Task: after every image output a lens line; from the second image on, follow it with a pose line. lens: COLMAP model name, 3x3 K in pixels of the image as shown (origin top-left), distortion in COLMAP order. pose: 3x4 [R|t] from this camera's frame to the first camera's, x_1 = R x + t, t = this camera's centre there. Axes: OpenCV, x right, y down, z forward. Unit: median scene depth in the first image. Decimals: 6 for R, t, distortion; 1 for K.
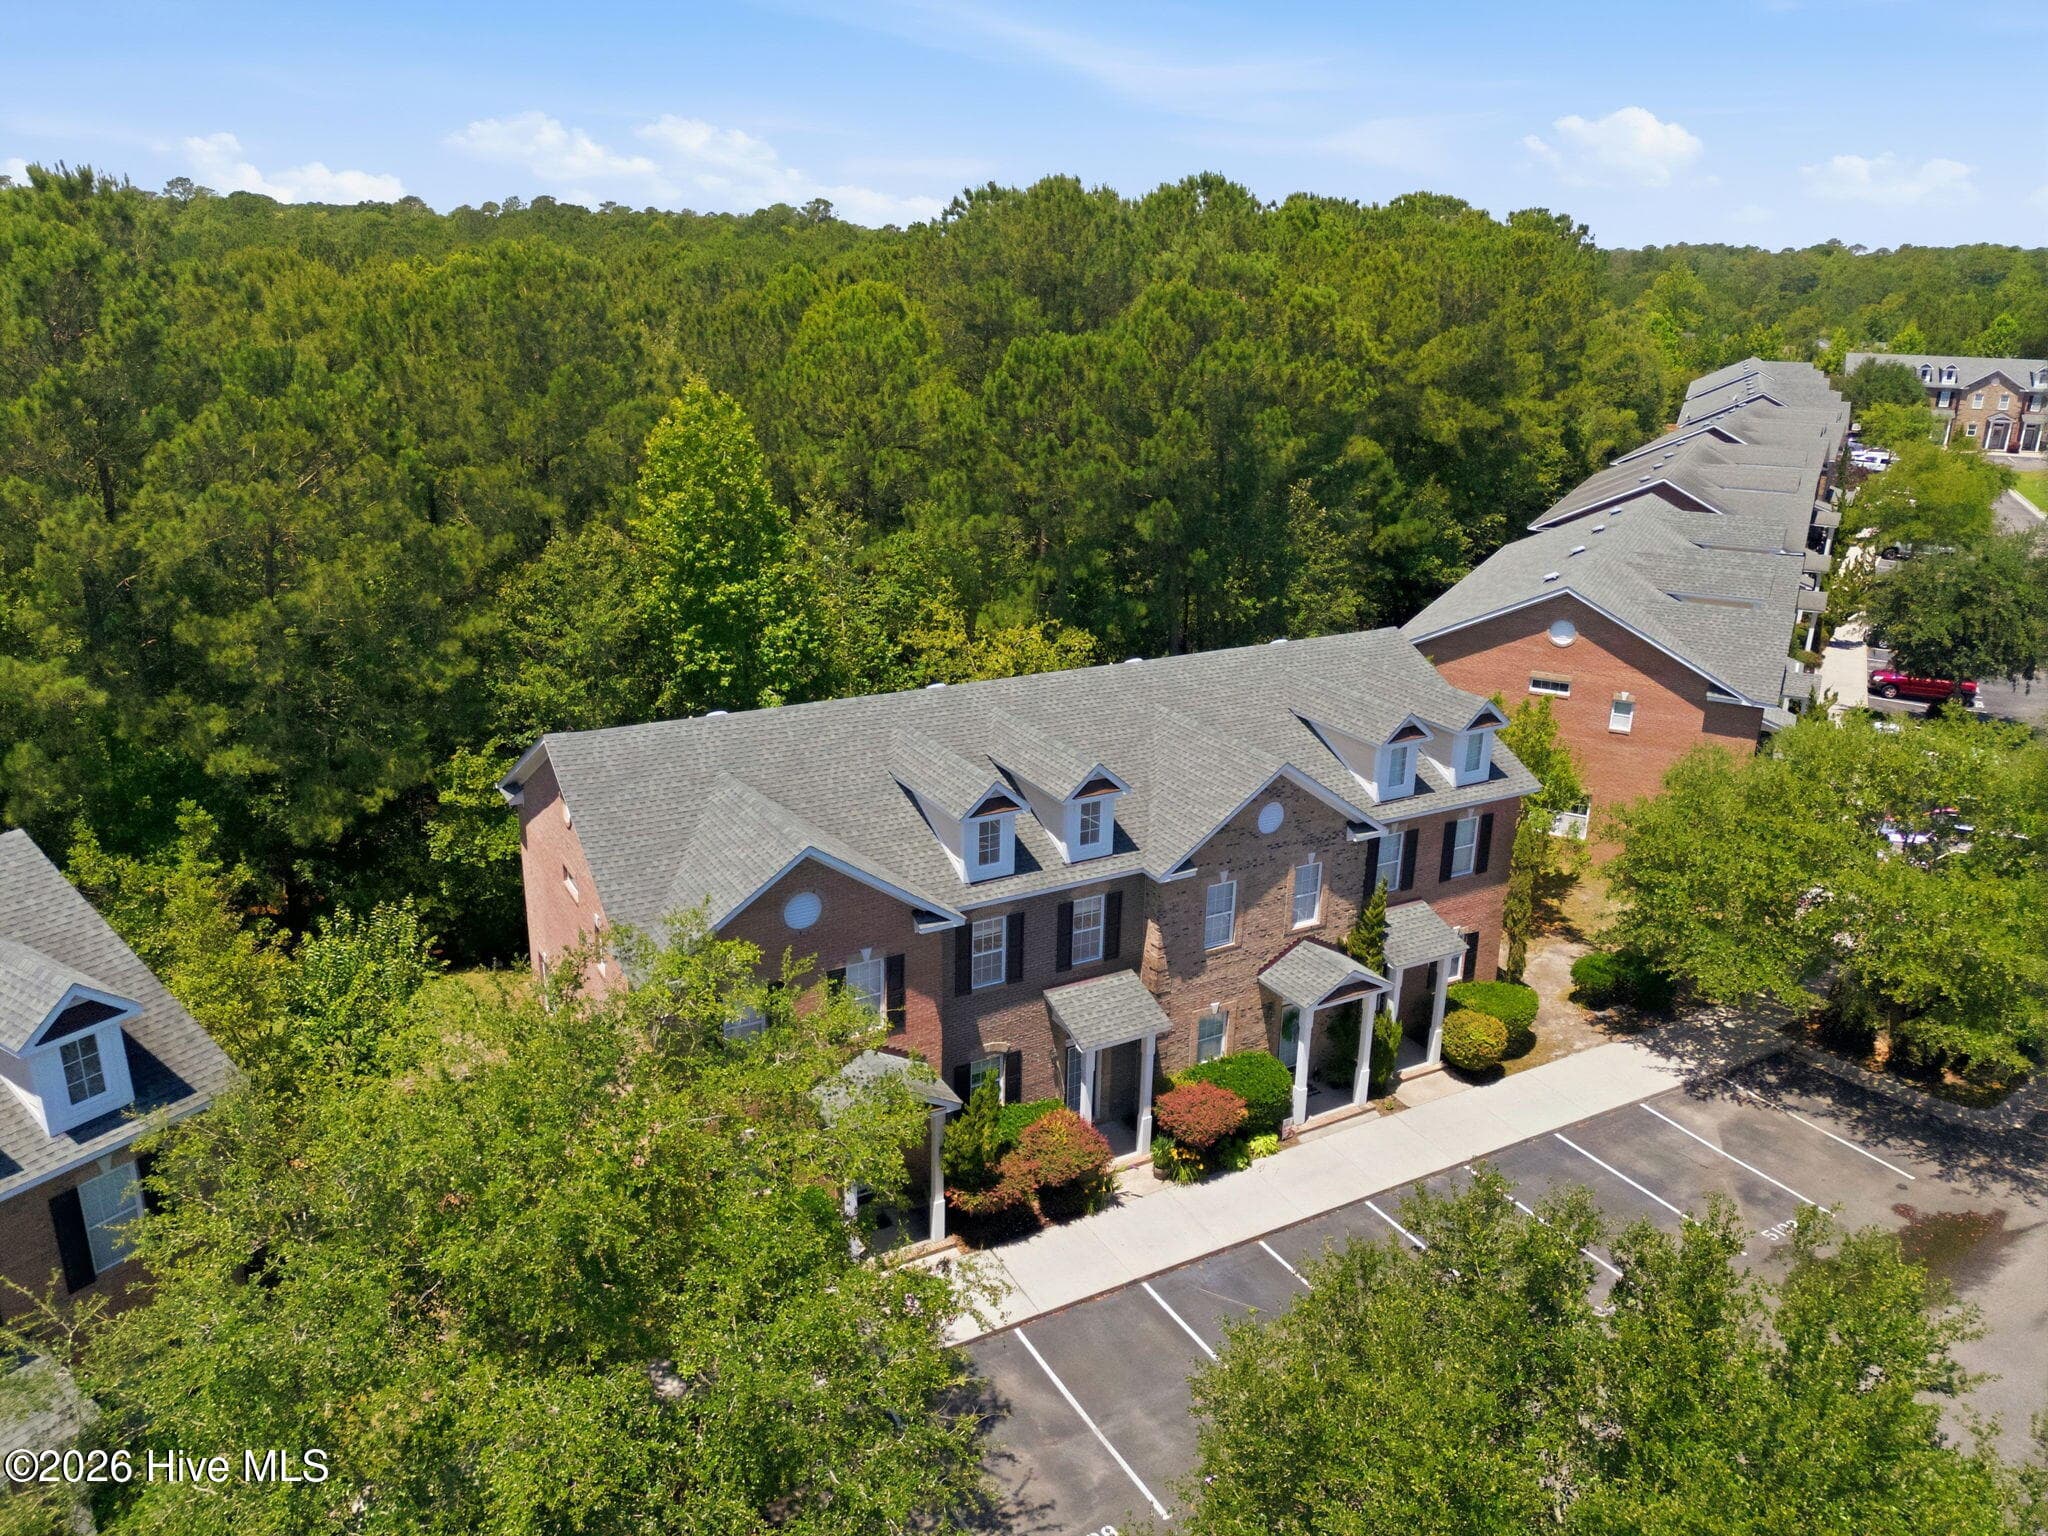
lens RADIAL K [[1501.1, 0, 1028.9], [0, 1501.1, 756.2], [0, 0, 1]] dist [0.073056, -0.061400]
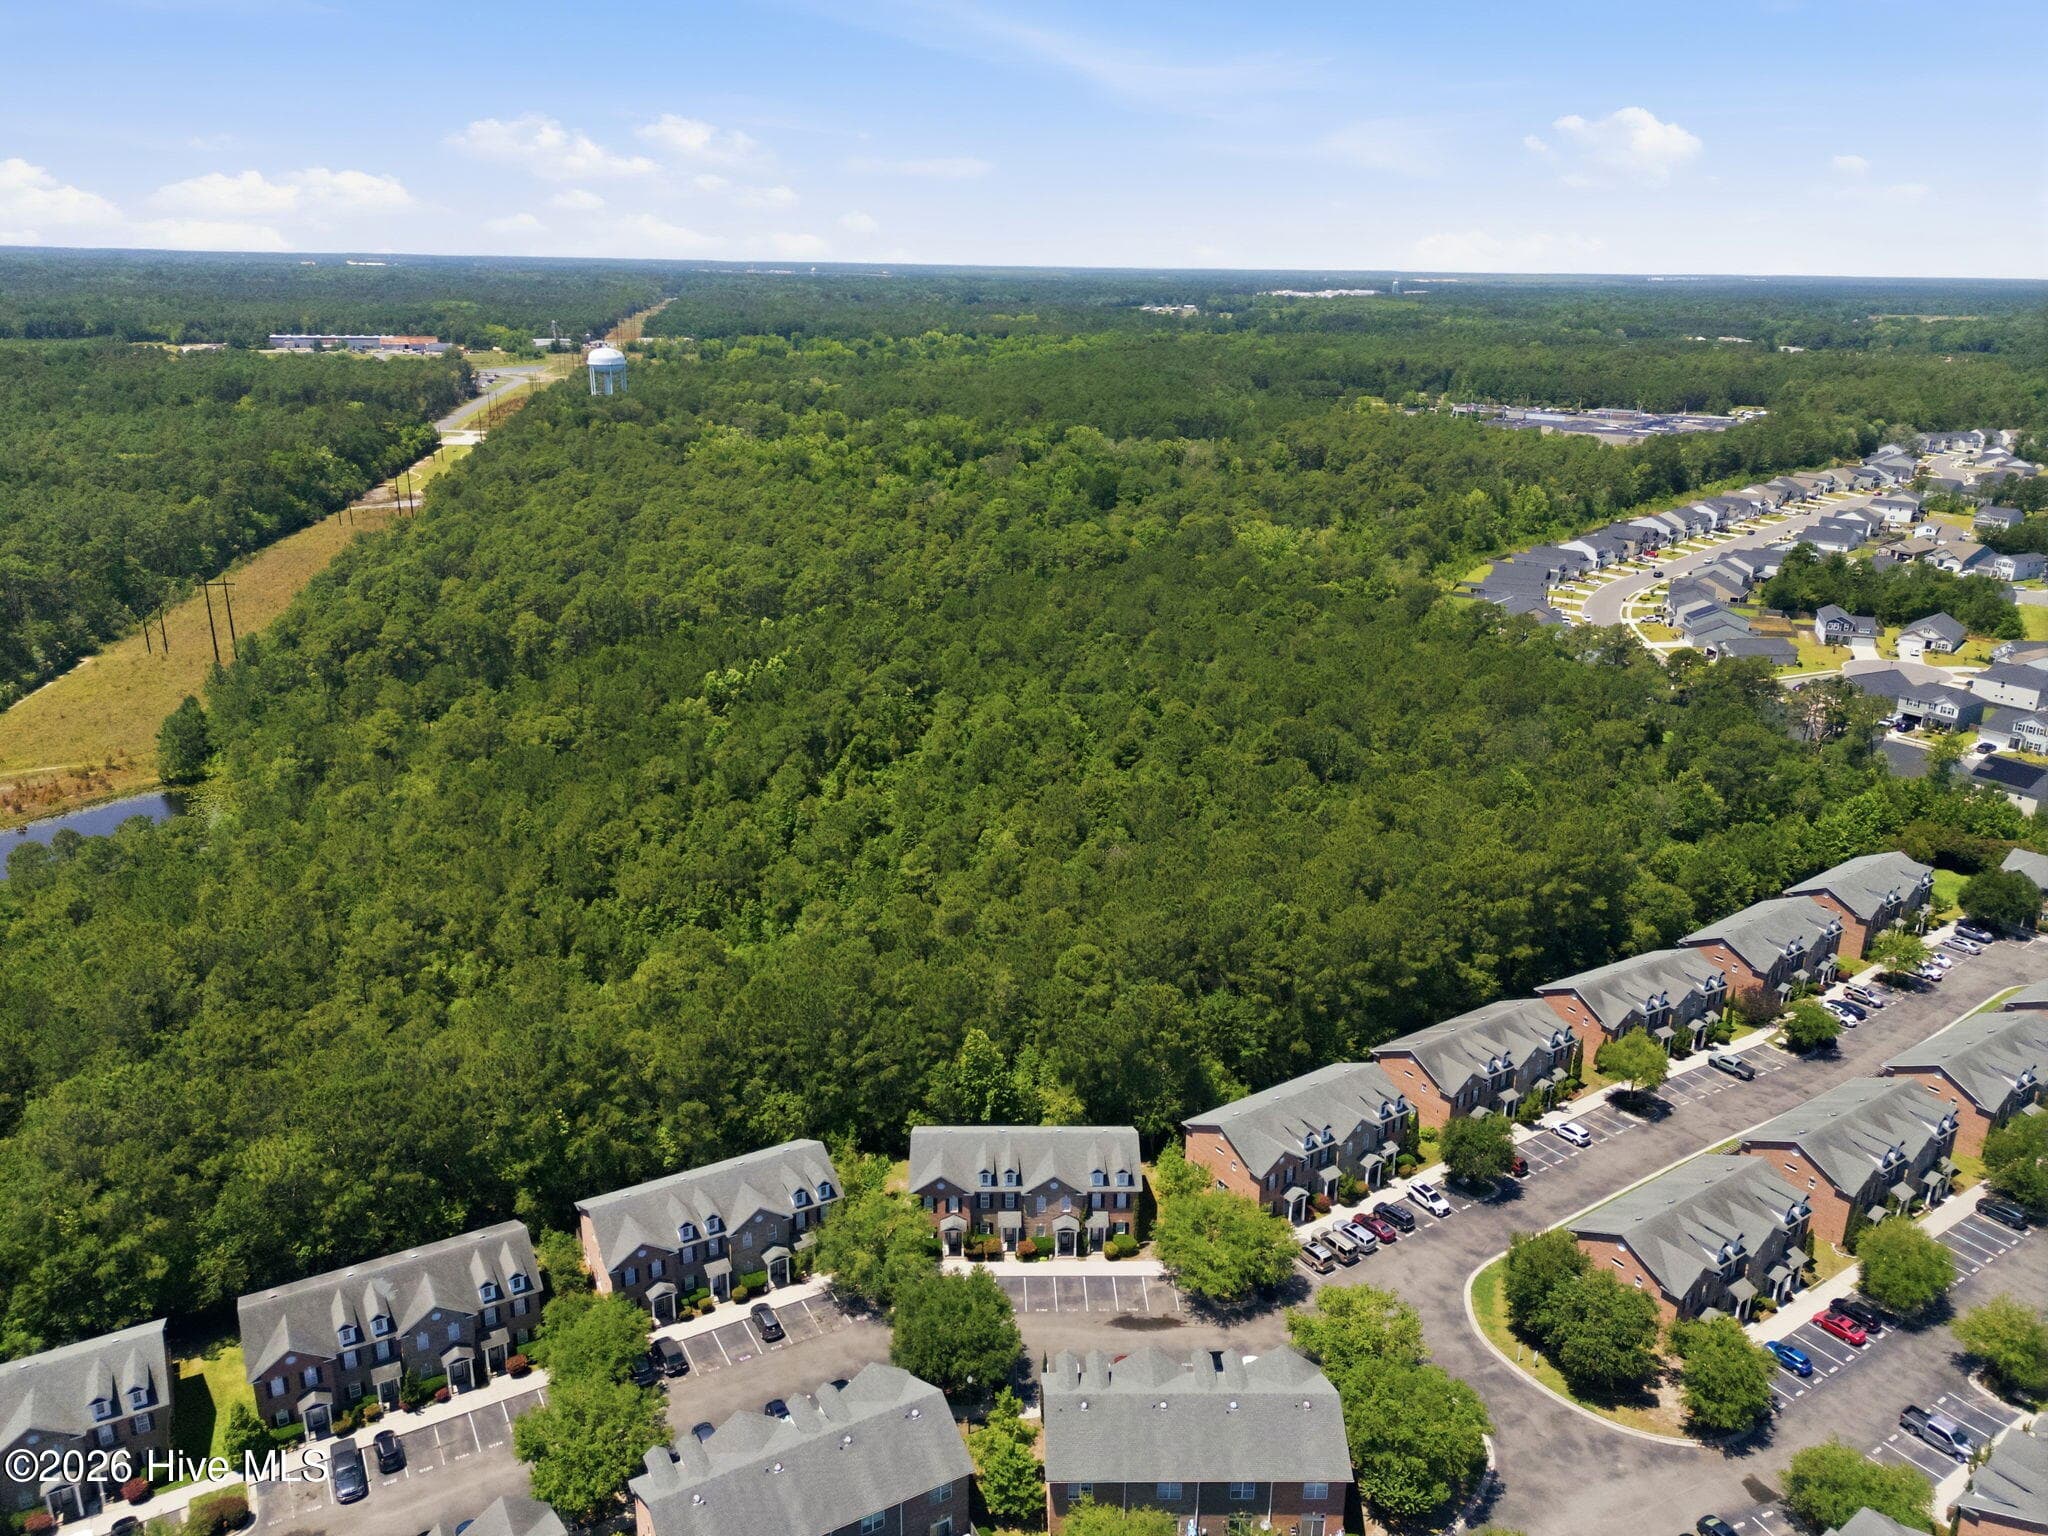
lens RADIAL K [[1501.1, 0, 1028.9], [0, 1501.1, 756.2], [0, 0, 1]] dist [0.073056, -0.061400]
pose [[0.884251, 0.139916, -0.445559, 1.822336], [-0.144568, 0.989210, 0.023727, -1.252531], [0.444072, 0.043433, 0.894938, -2.936307]]
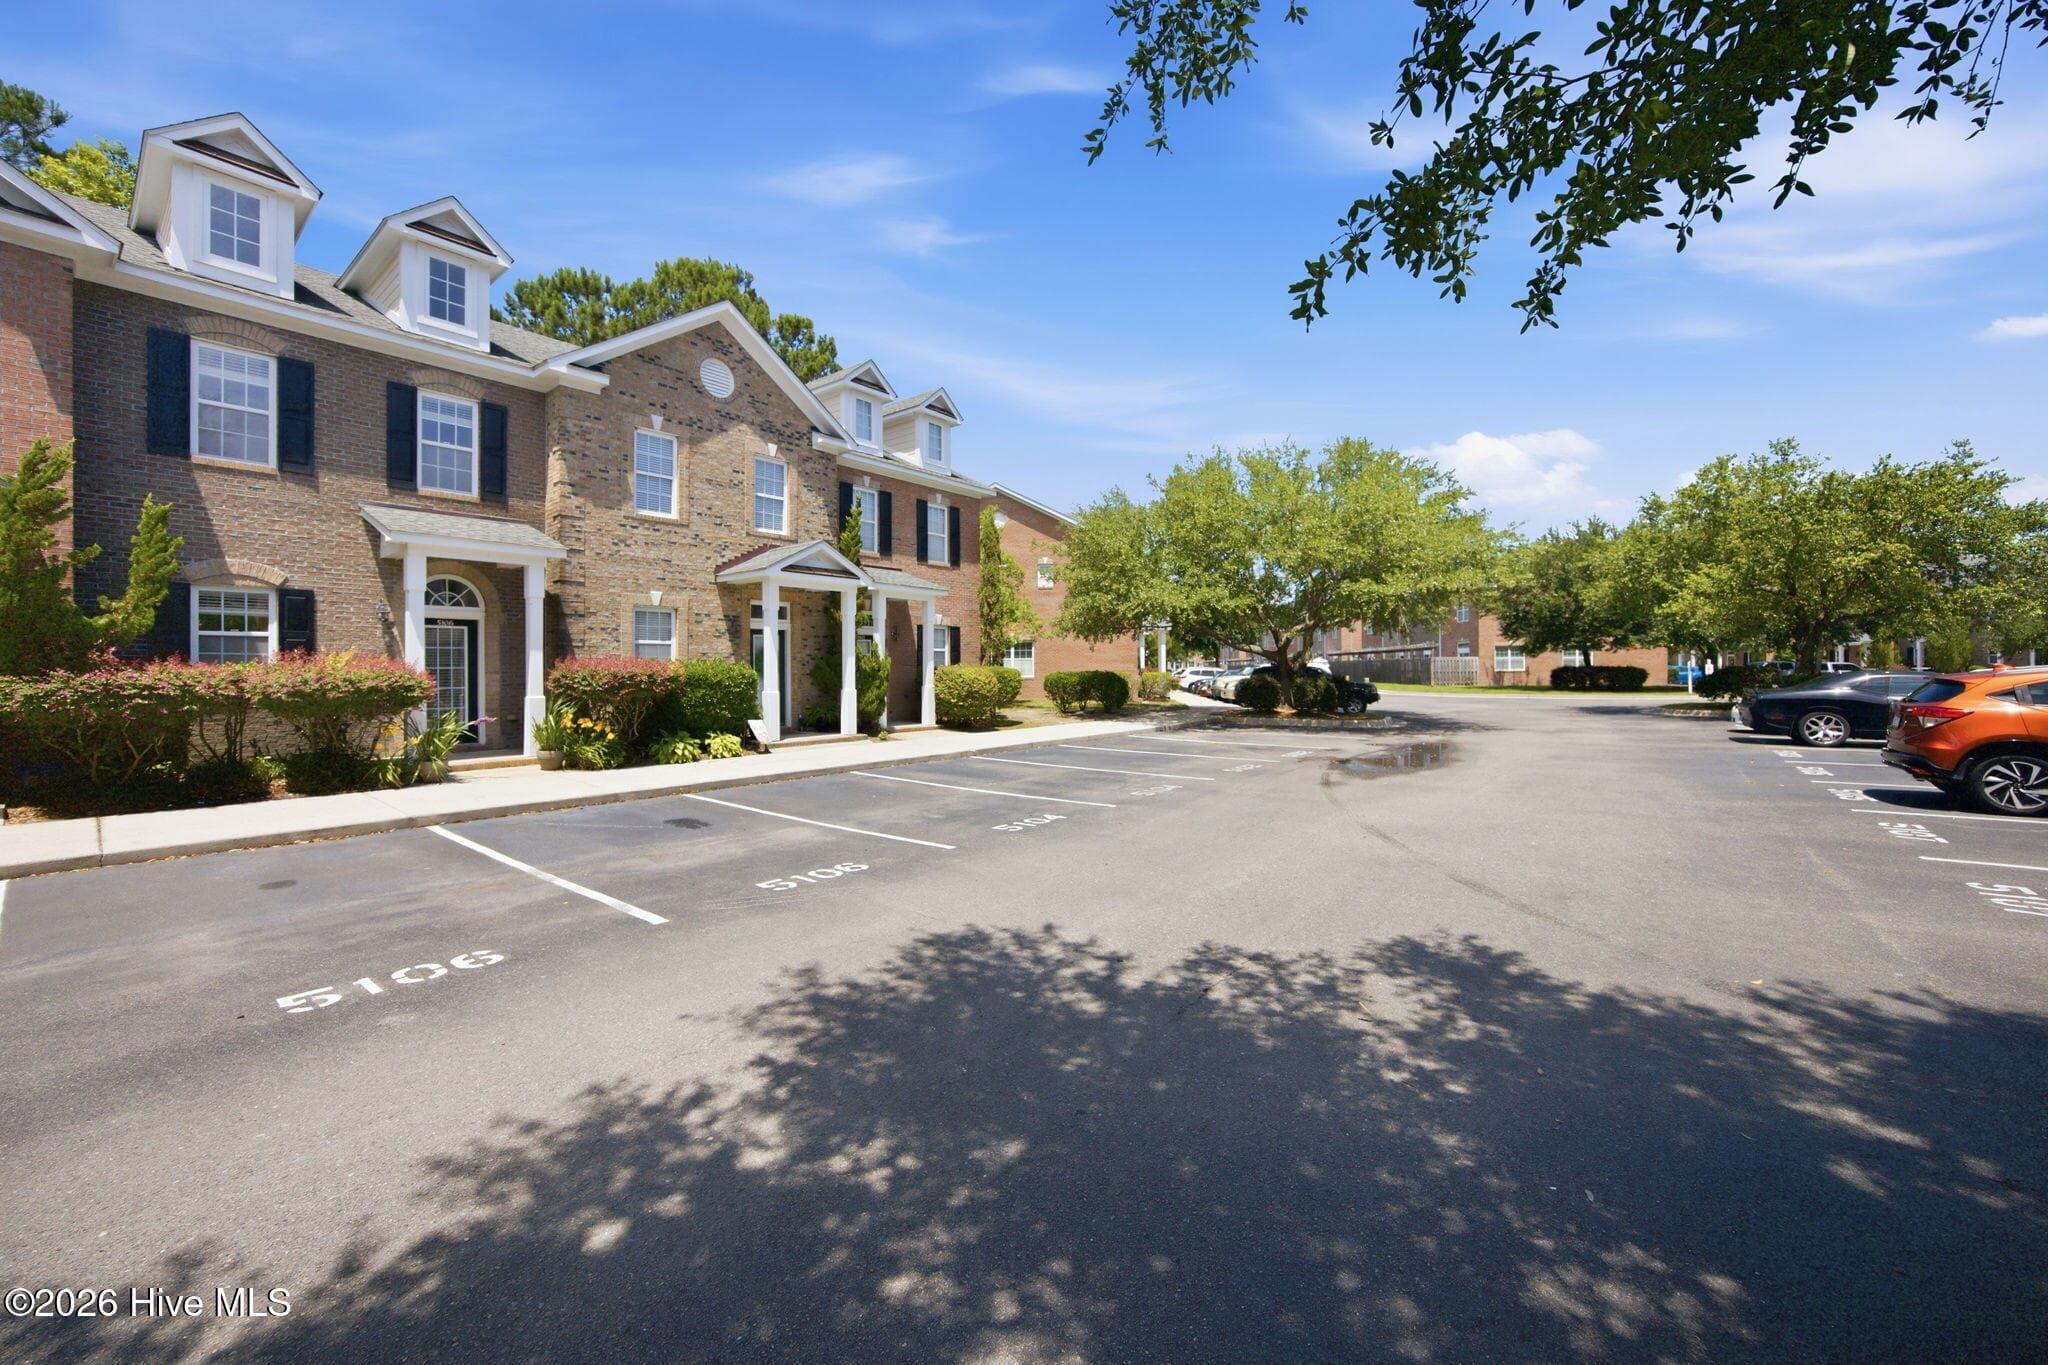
lens RADIAL K [[793.1, 0, 1000.3], [0, 793.1, 663.7], [0, 0, 1]] dist [0.000177, 0.000062]
pose [[0.936336, -0.018742, 0.350605, 0.144494], [0.128727, 0.947364, -0.293140, 0.343404], [-0.326657, 0.319610, 0.889463, 0.565613]]
